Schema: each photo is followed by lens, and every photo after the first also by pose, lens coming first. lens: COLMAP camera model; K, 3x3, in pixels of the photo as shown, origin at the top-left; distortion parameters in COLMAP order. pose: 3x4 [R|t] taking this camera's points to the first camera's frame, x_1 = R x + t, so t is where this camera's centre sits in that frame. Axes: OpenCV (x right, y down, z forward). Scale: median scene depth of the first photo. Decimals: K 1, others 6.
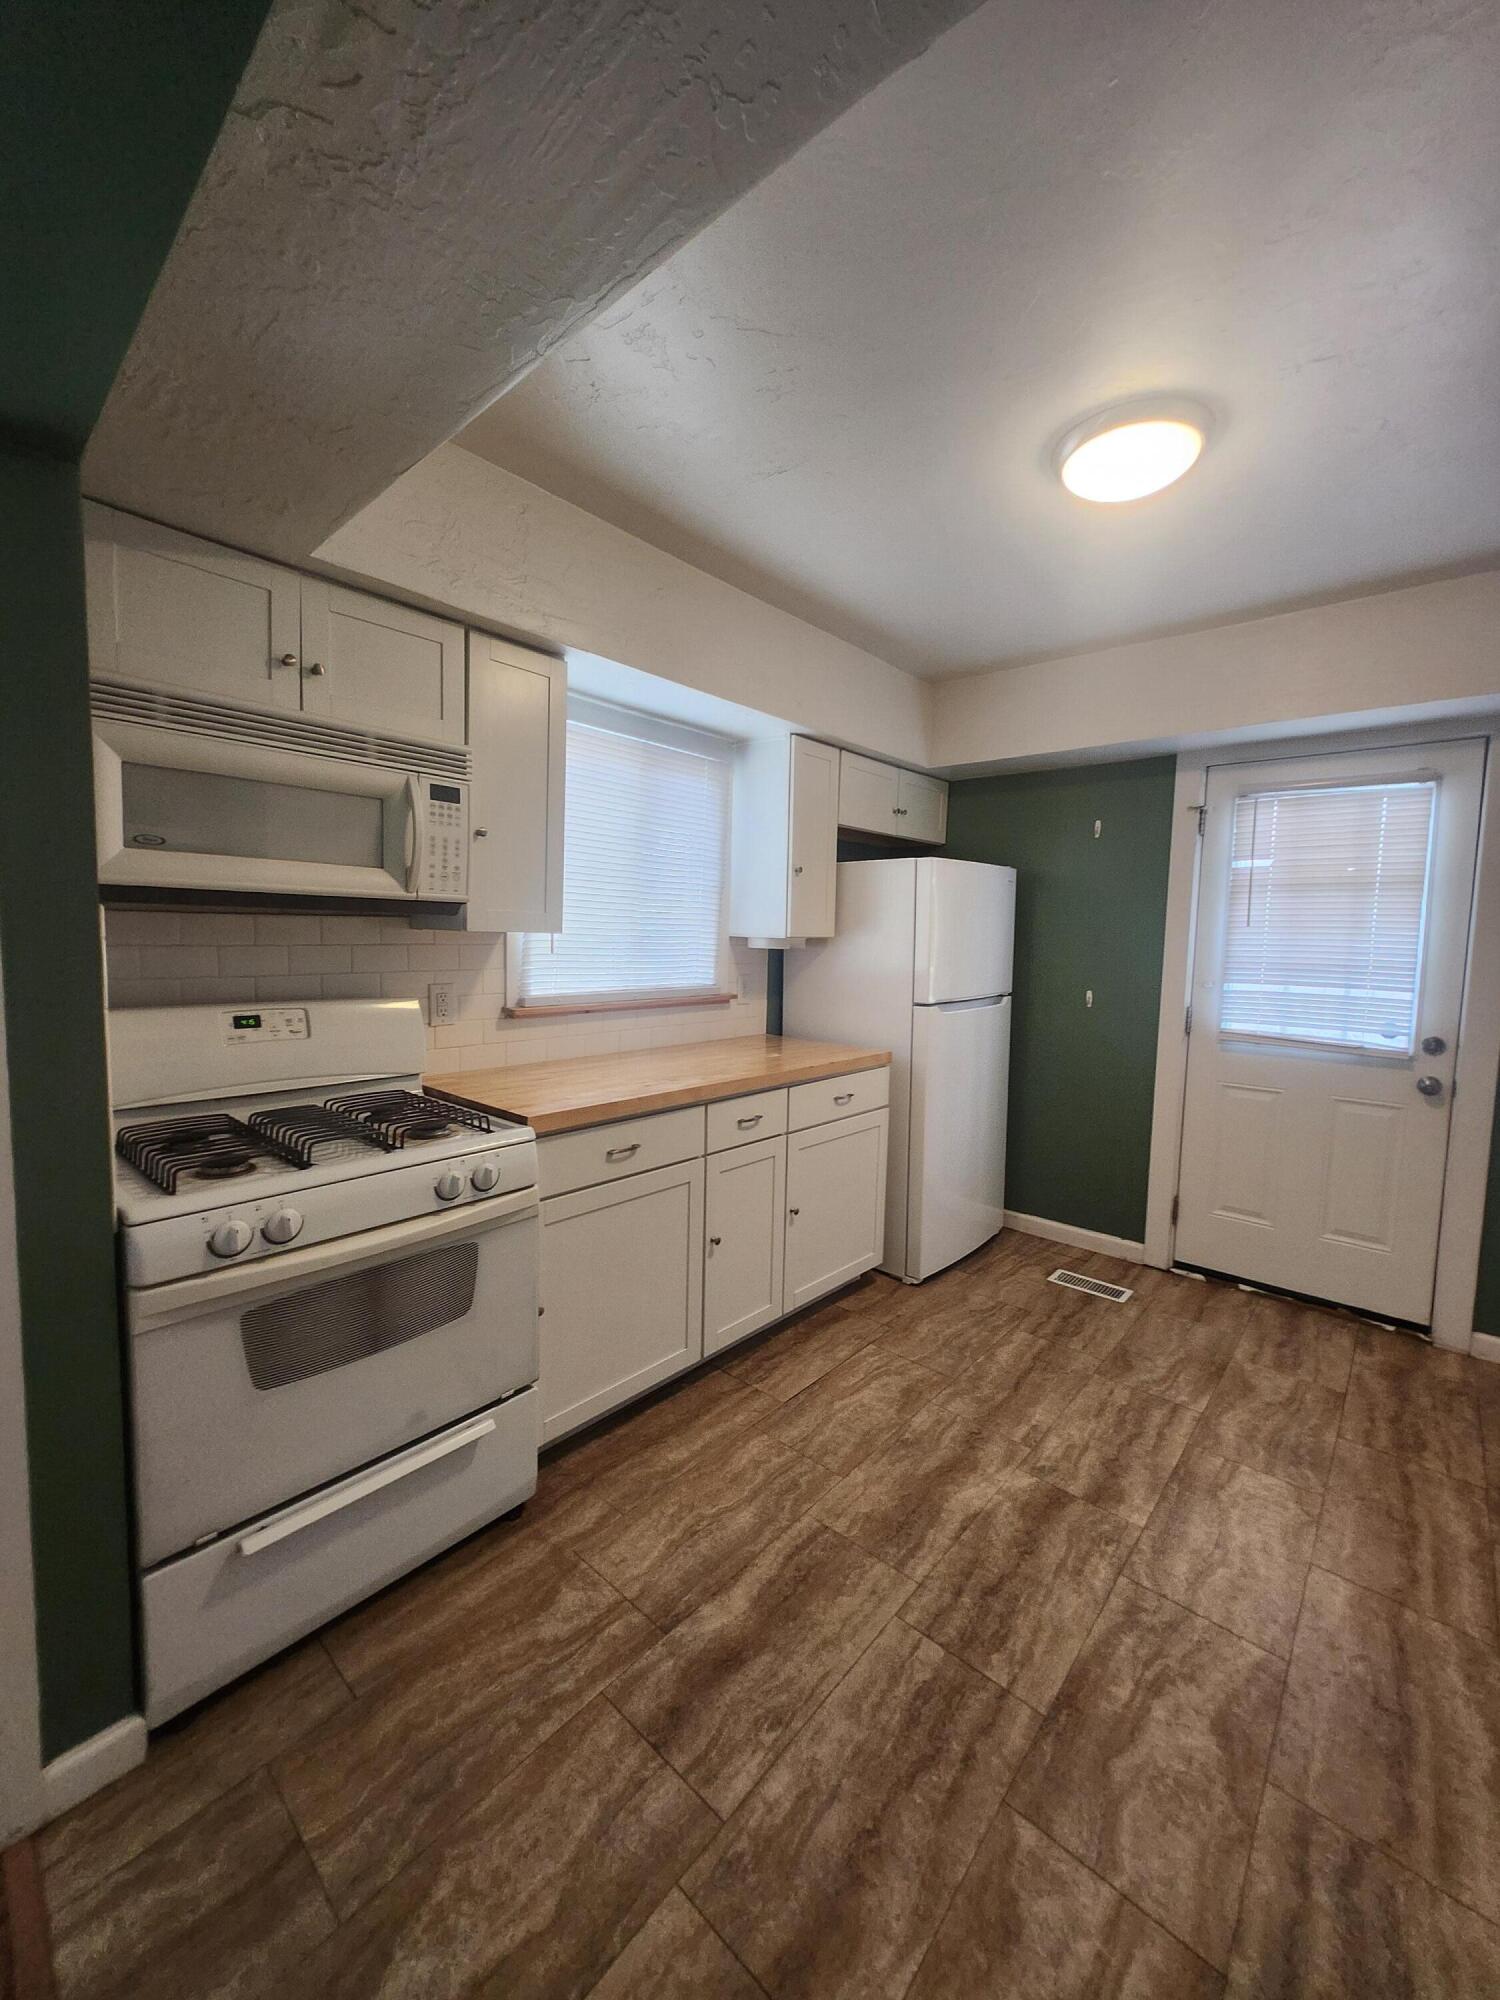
lens RADIAL K [[794.6, 0, 742.5], [0, 794.6, 989.8], [0, 0, 1]] dist [-0.019584, 0.006483]
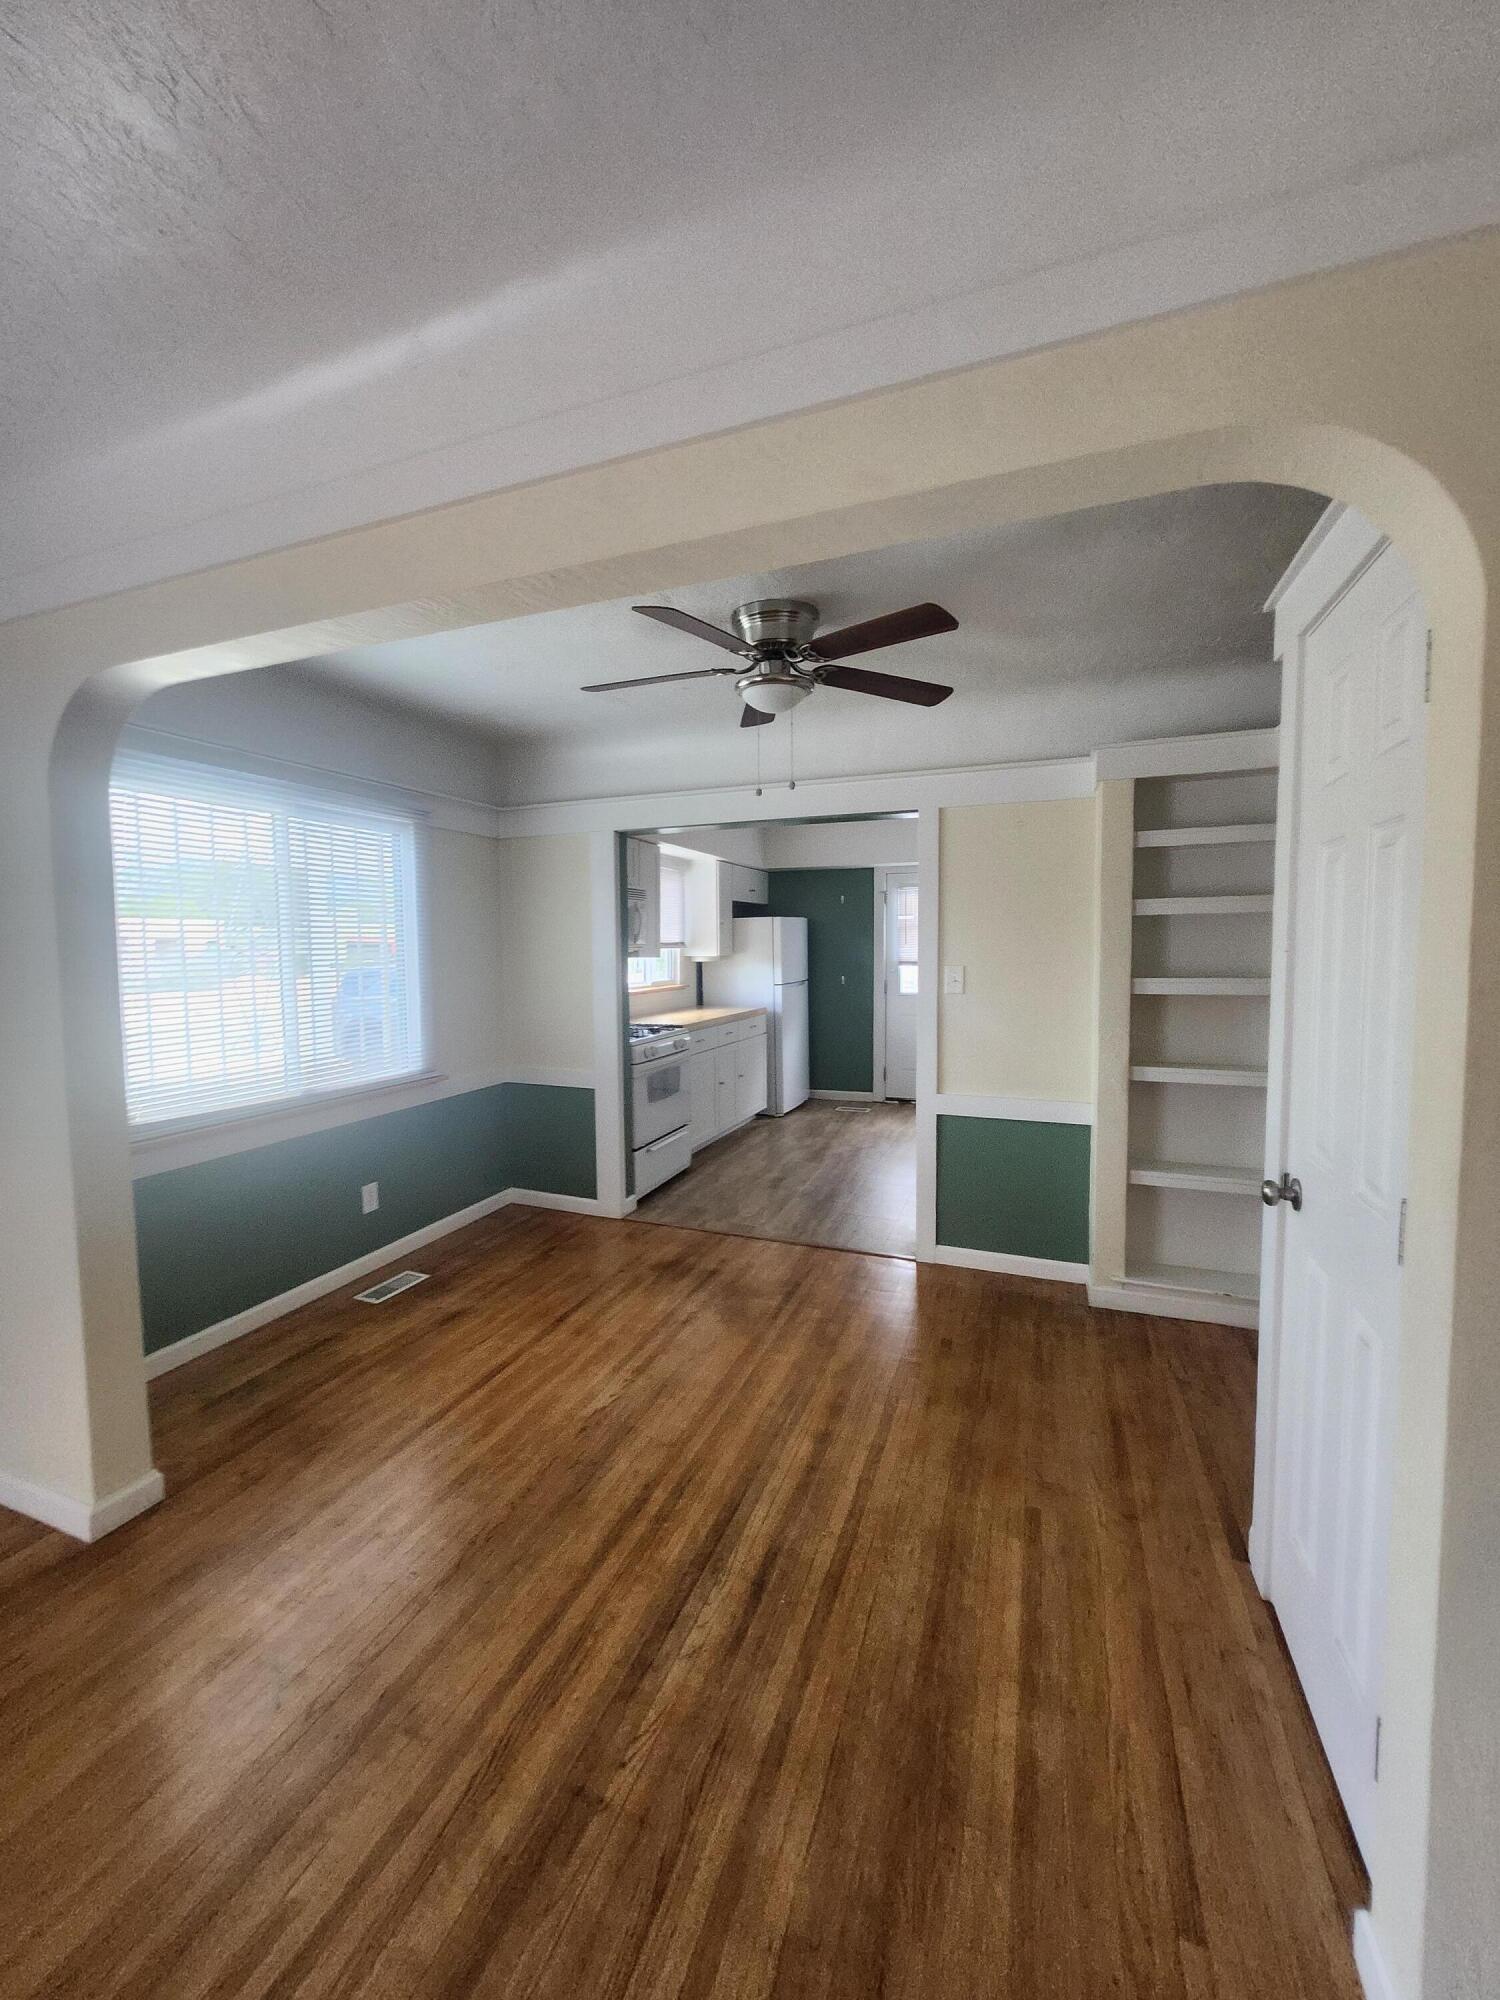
lens RADIAL K [[785.2, 0, 743.9], [0, 785.2, 1000.1], [0, 0, 1]] dist [-0.001531, 0.003683]
pose [[0.934500, -0.052952, 0.352001, -1.000659], [0.055223, 0.998468, 0.003592, 0.073274], [-0.351652, 0.016082, 0.935993, -1.581636]]
